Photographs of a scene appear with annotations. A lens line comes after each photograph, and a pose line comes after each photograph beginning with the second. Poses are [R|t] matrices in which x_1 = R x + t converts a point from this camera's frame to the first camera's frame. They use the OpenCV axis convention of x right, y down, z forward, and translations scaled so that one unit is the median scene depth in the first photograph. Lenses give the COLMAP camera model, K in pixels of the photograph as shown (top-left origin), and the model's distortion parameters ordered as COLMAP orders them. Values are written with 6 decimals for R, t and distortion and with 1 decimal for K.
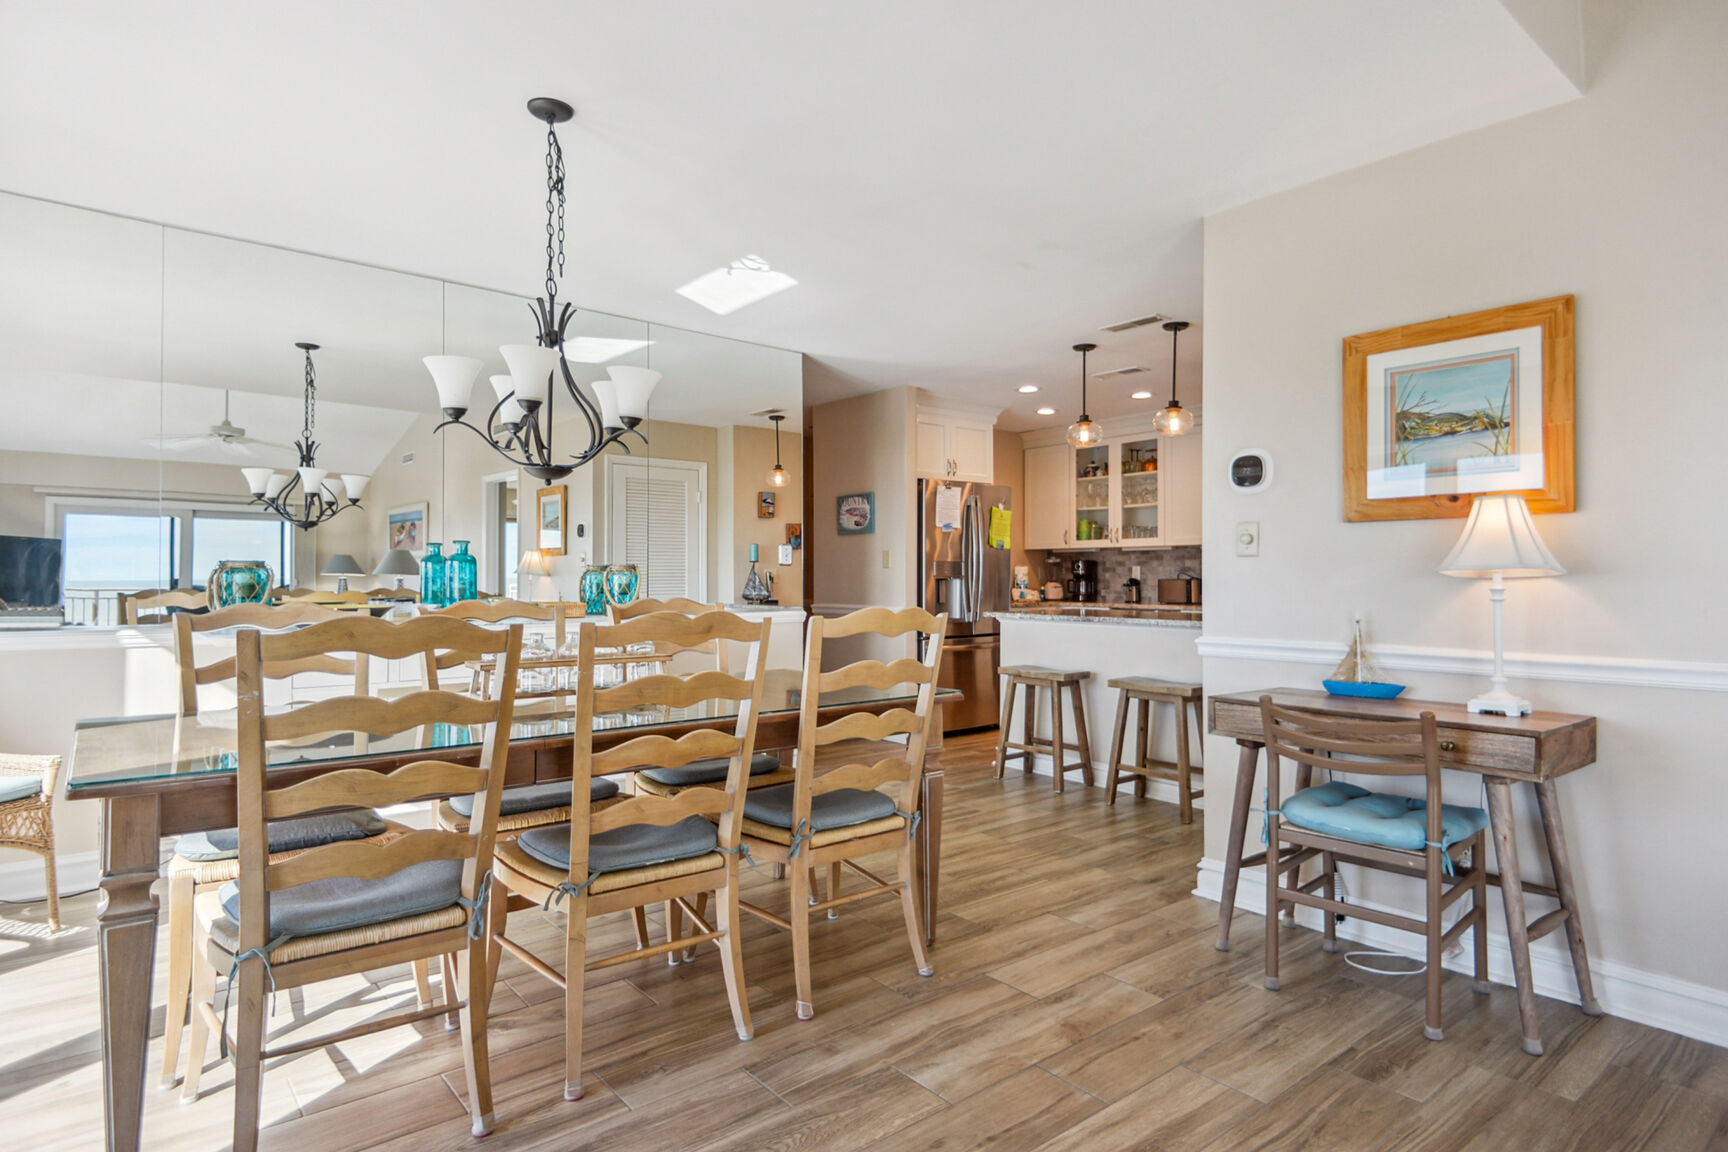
lens RADIAL K [[948.6, 0, 854.0], [0, 948.6, 565.6], [0, 0, 1]] dist [0.031473, 0.000779]
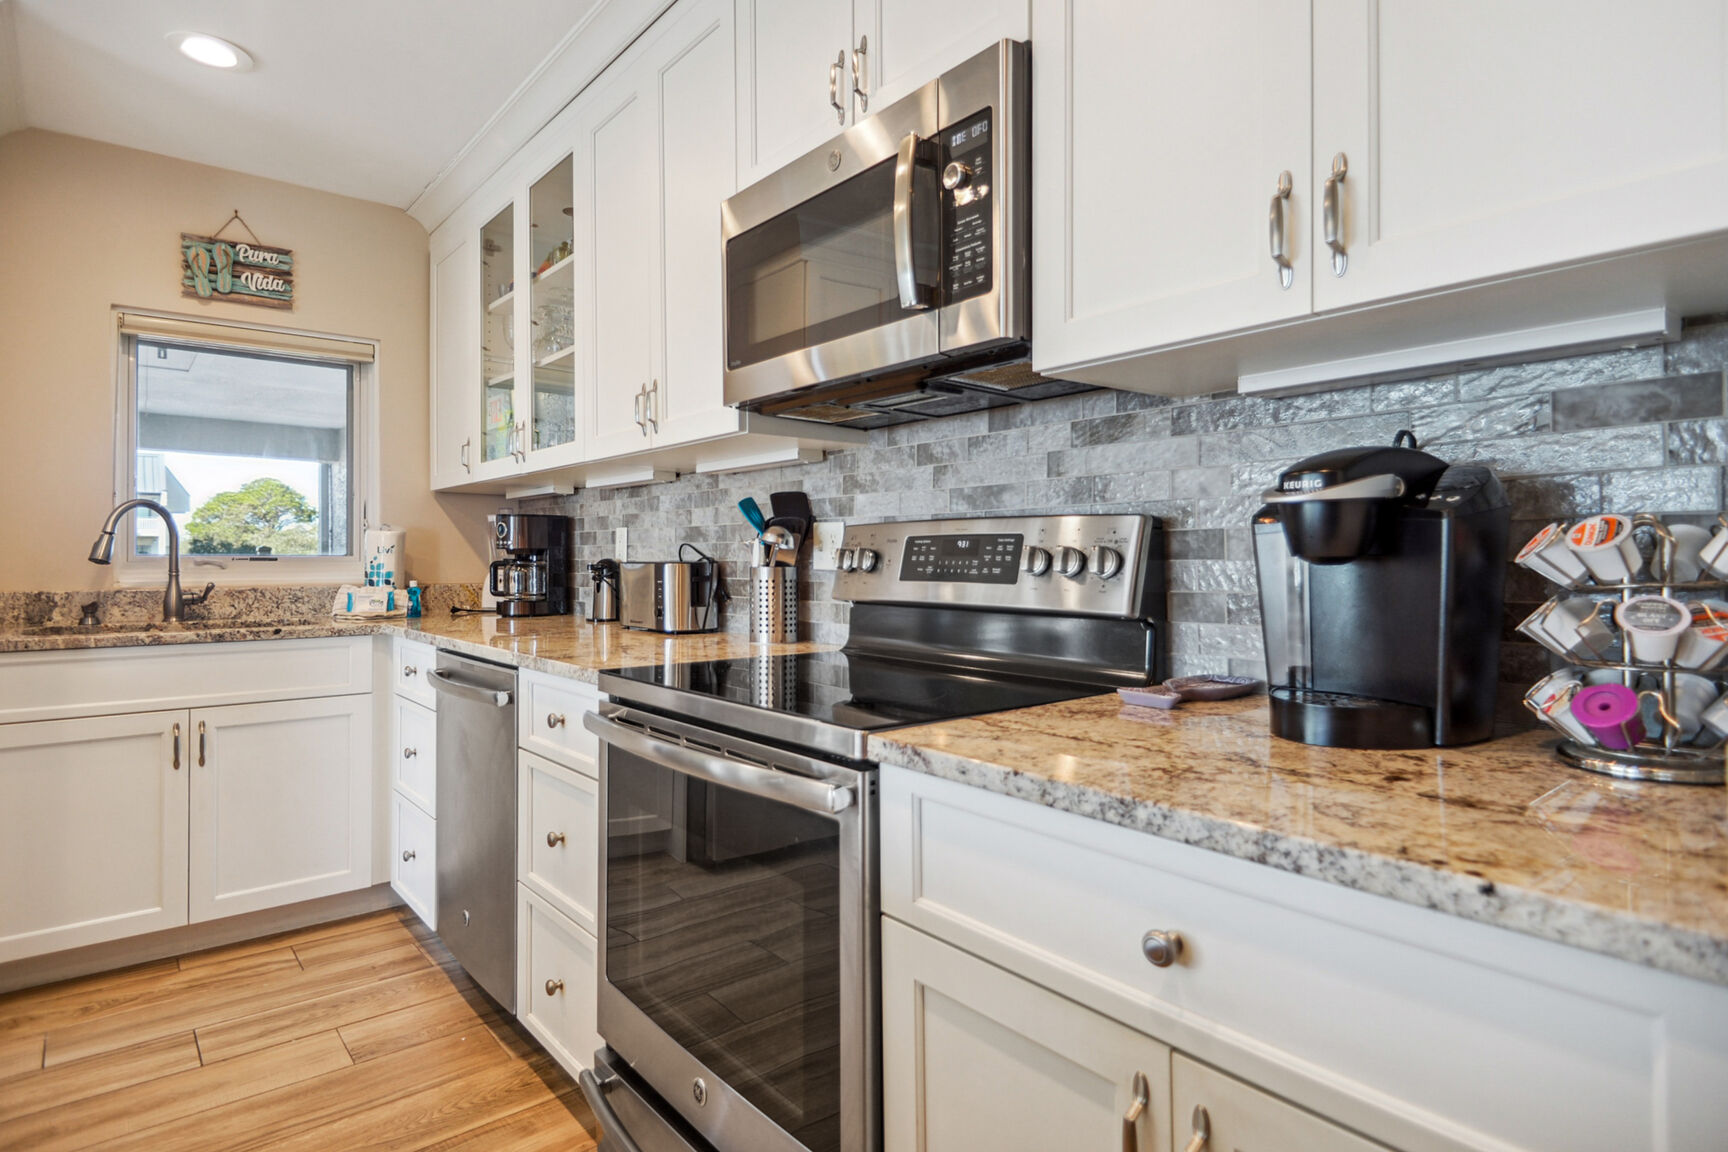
lens RADIAL K [[941.3, 0, 855.5], [0, 941.3, 552.8], [0, 0, 1]] dist [0.015848, -0.010130]
pose [[0.999794, 0.005211, -0.019635, 0.413769], [-0.005177, 0.999985, 0.001785, 0.010152], [0.019644, -0.001683, 0.999806, 0.637710]]
